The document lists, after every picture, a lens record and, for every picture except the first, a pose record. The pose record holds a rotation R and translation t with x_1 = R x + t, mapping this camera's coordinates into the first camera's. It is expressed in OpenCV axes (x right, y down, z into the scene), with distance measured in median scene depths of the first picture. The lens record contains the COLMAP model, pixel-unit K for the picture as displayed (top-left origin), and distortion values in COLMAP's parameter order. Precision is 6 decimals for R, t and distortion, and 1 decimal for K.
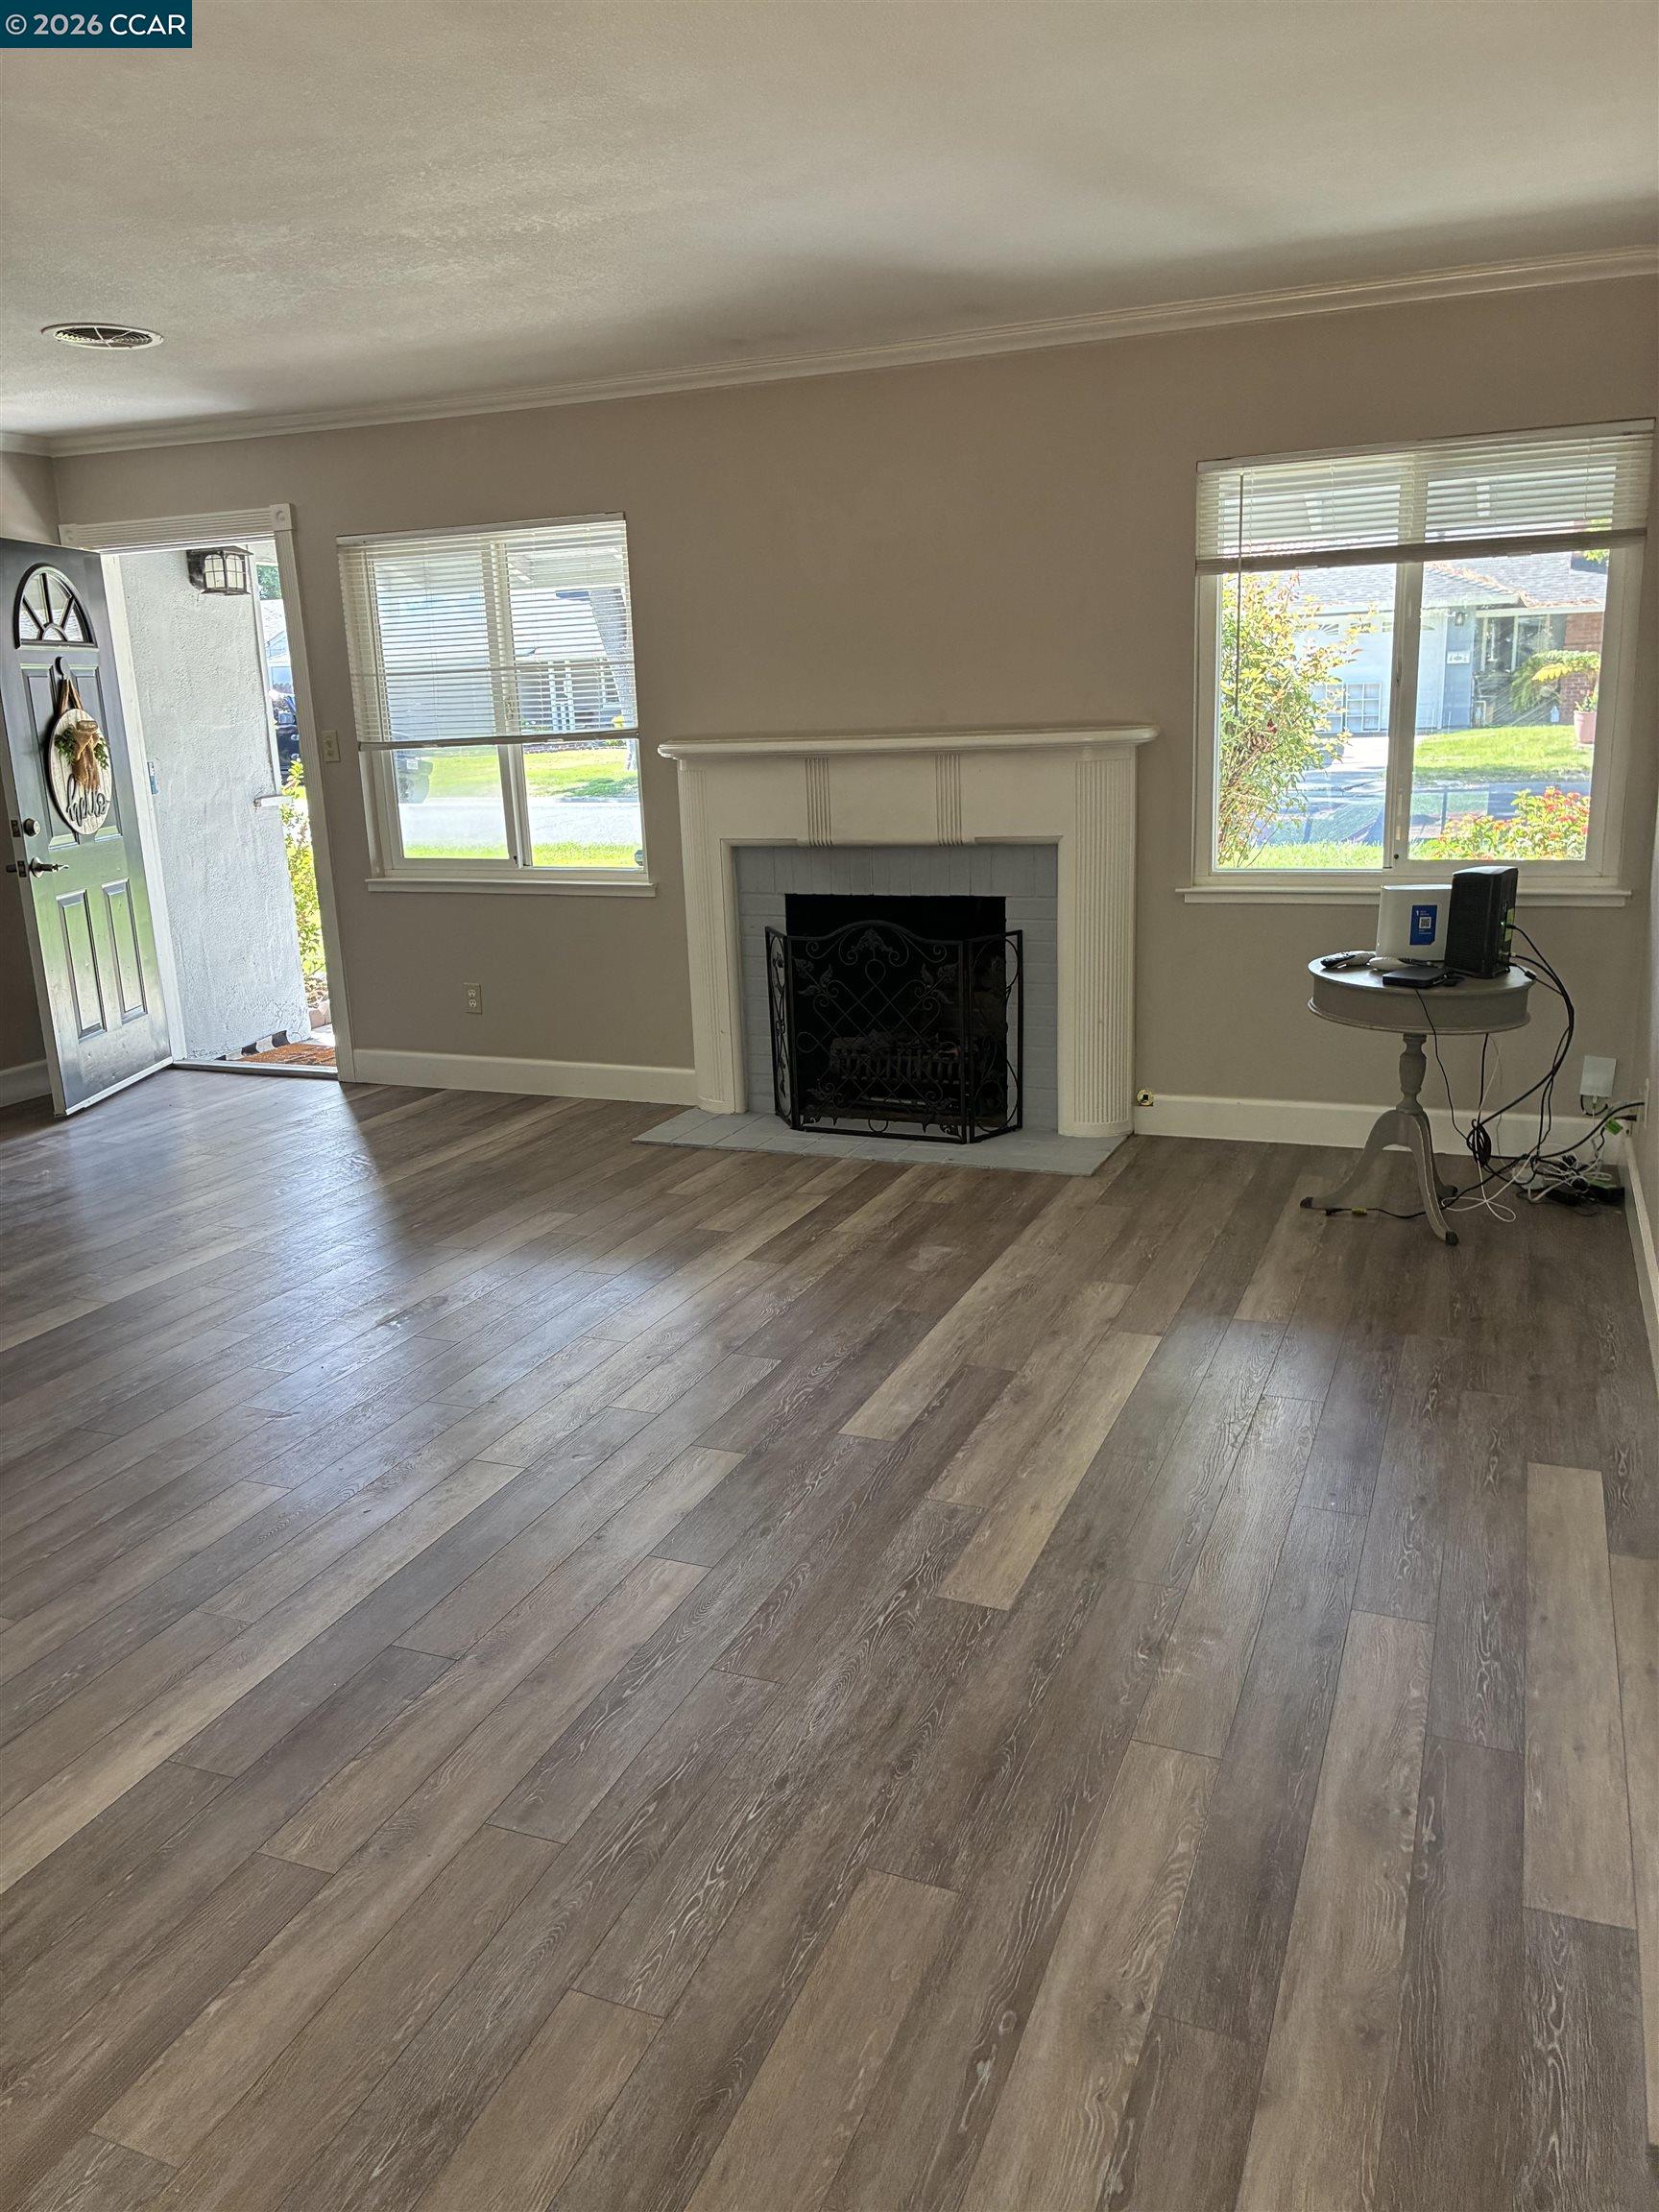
lens RADIAL K [[1678.5, 0, 831.1], [0, 1678.5, 1111.0], [0, 0, 1]] dist [0.061316, -0.067254]
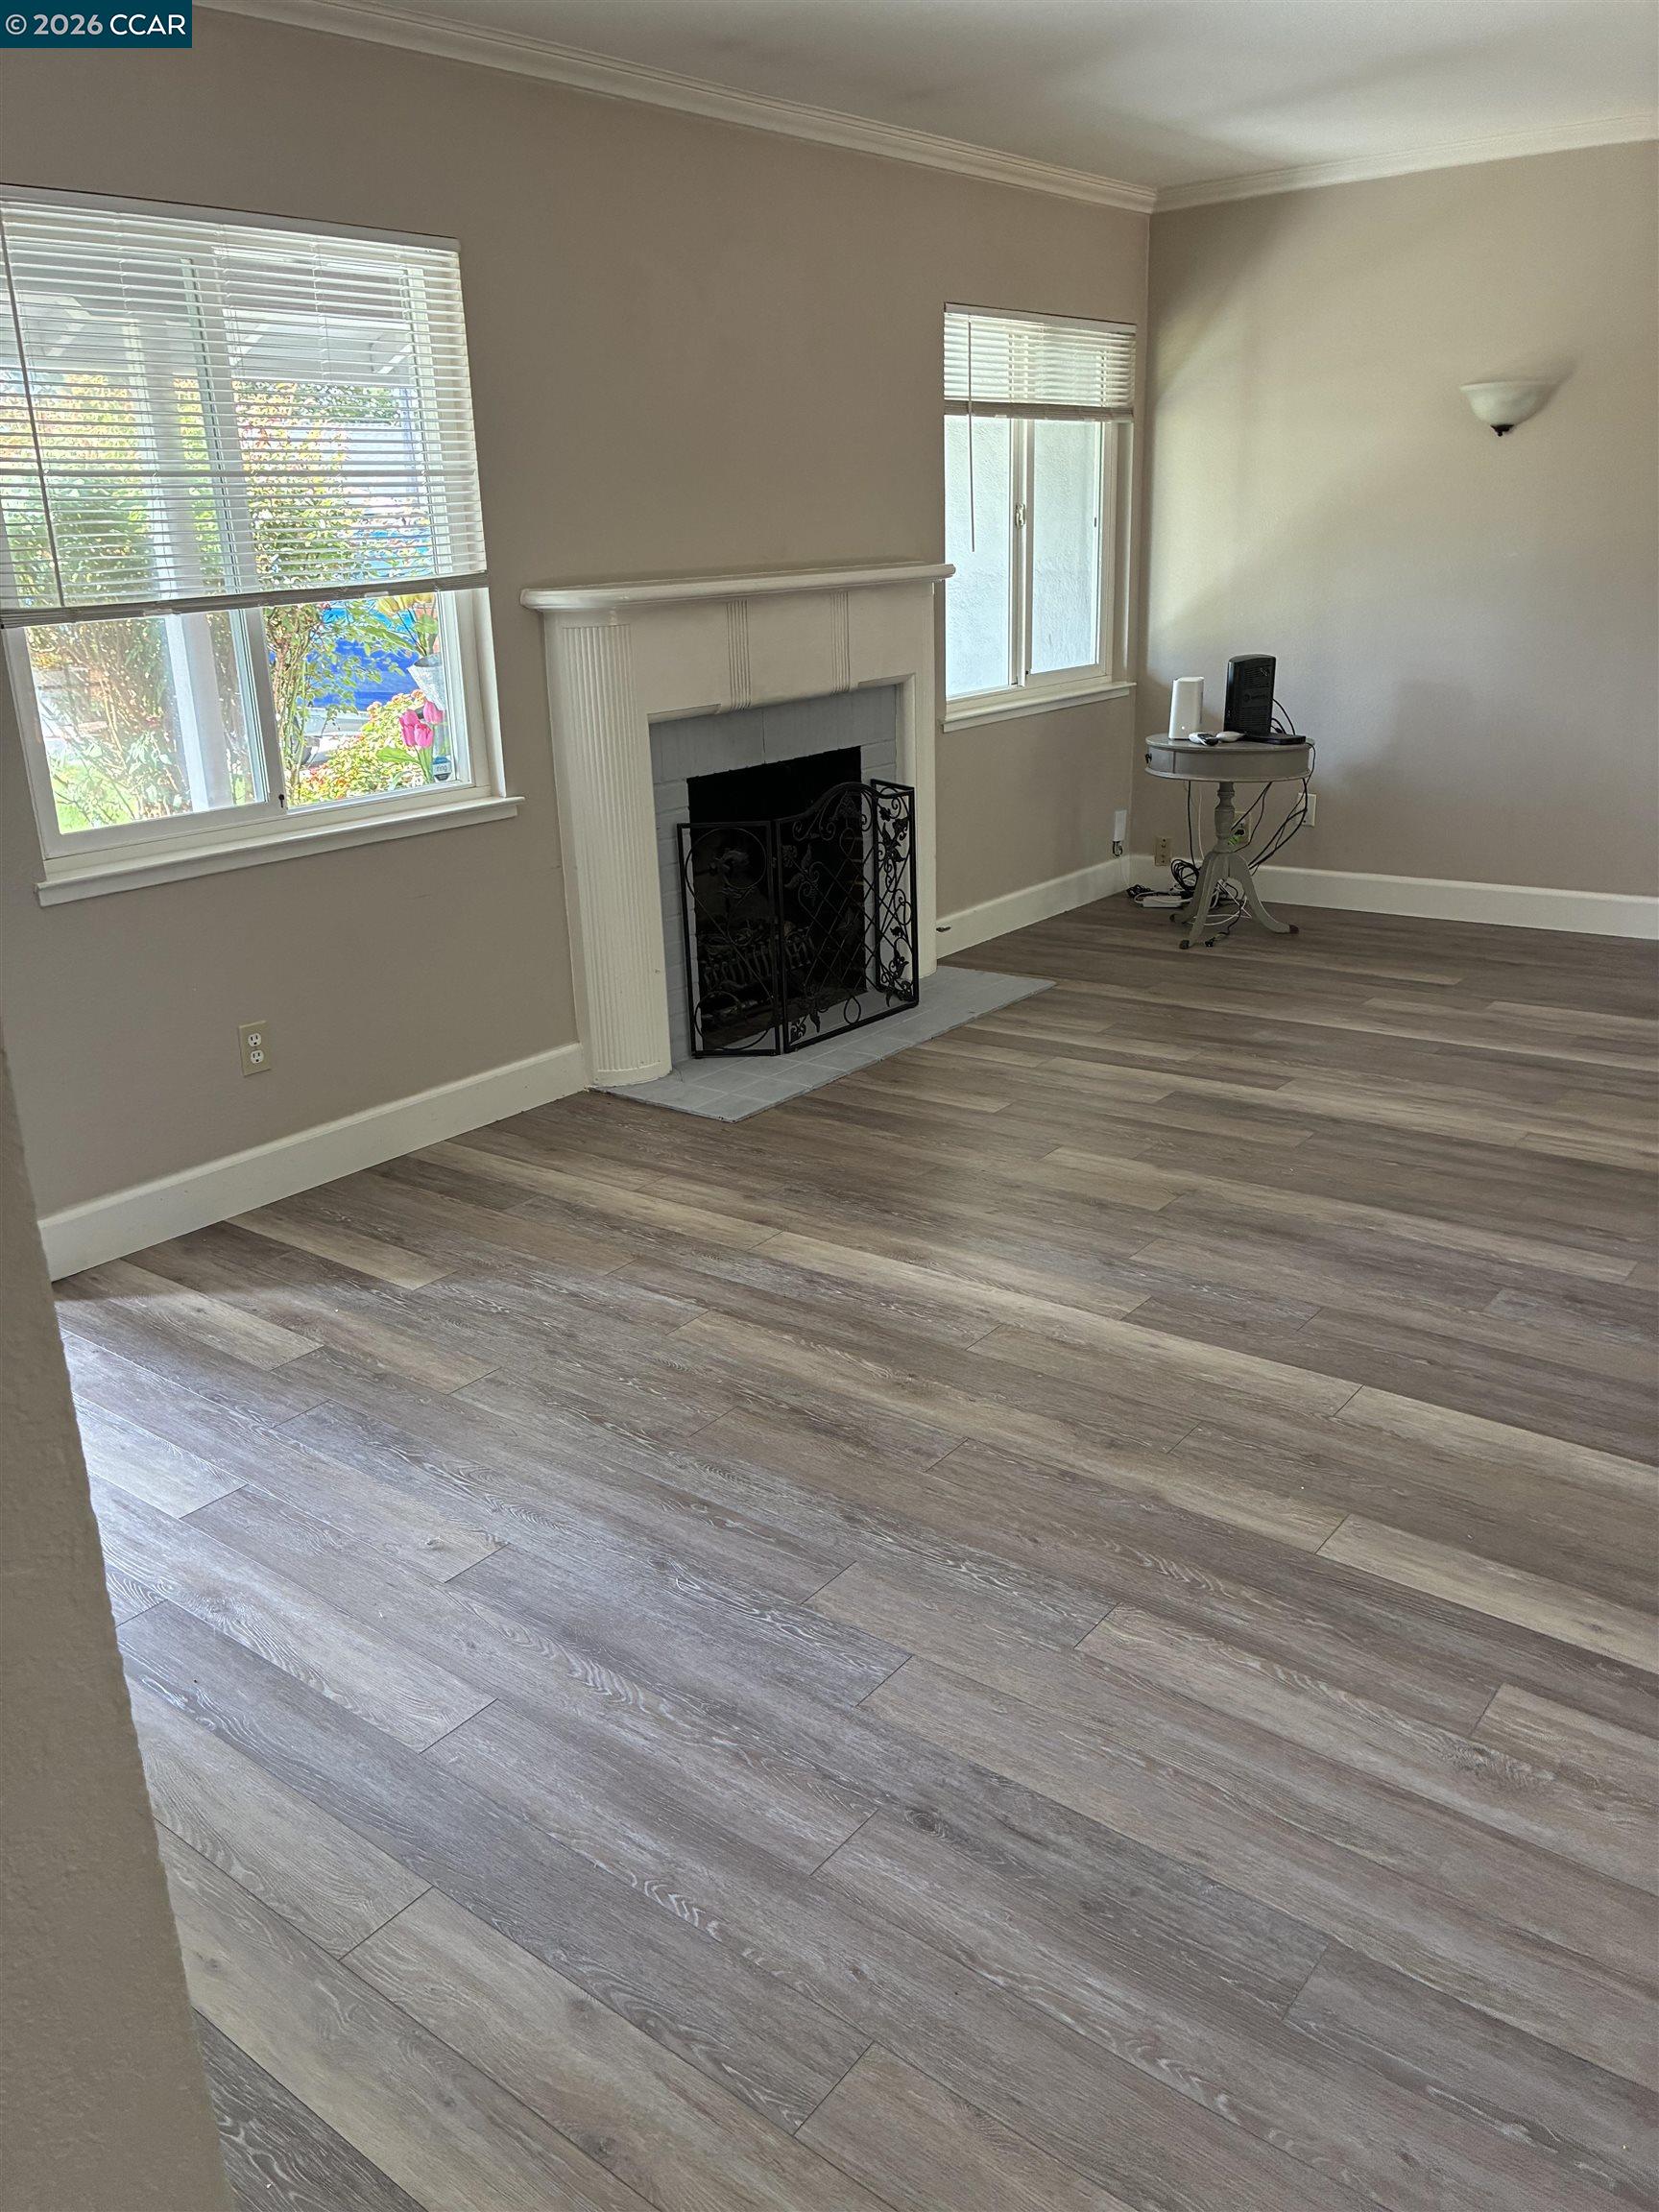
lens RADIAL K [[1678.5, 0, 833.6], [0, 1678.5, 1052.6], [0, 0, 1]] dist [0.061316, -0.067254]
pose [[0.287718, -0.259387, 0.921920, -0.818907], [0.260504, 0.947526, 0.185292, -0.143257], [-0.921605, 0.186852, 0.340191, 0.728865]]
